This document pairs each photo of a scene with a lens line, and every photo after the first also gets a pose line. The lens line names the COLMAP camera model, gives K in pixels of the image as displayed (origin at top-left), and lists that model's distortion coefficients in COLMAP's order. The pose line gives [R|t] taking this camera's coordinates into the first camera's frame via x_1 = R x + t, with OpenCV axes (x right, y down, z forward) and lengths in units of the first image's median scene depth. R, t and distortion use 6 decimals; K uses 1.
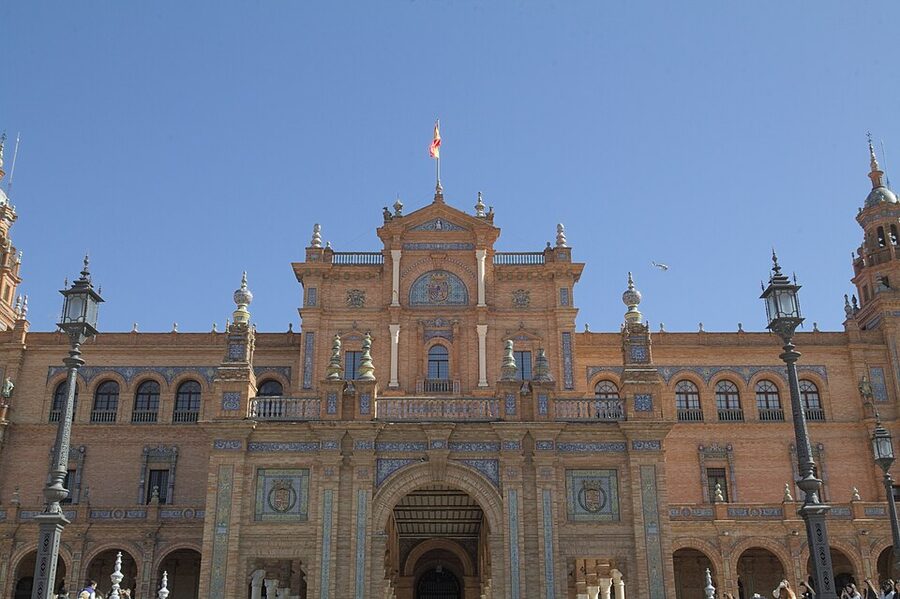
lens RADIAL K [[820.6, 0, 448.0], [0, 820.6, 300.6], [0, 0, 1]] dist [-0.005910, 0.001805]
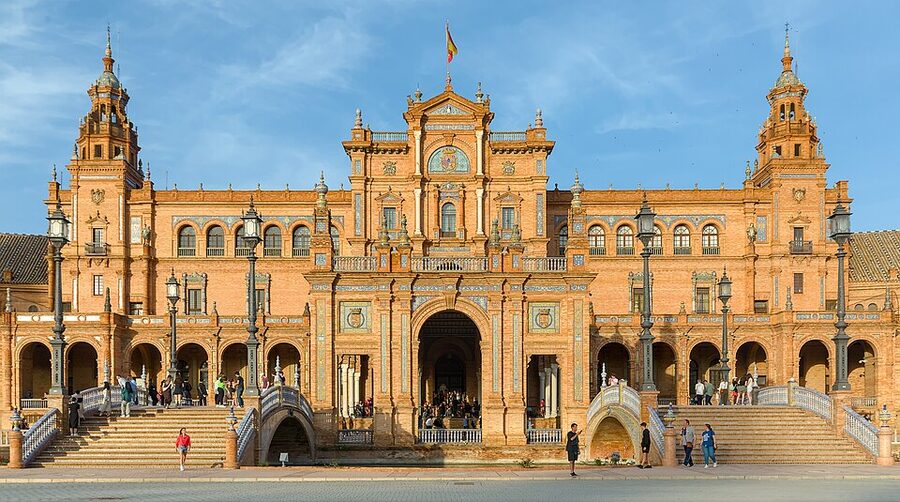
lens RADIAL K [[777.8, 0, 450.7], [0, 777.8, 249.1], [0, 0, 1]] dist [-0.011640, -0.003612]
pose [[0.999992, 0.000714, -0.004019, -0.003232], [0.000124, 0.978853, 0.204564, -0.147579], [0.004080, -0.204563, 0.978845, -0.340181]]
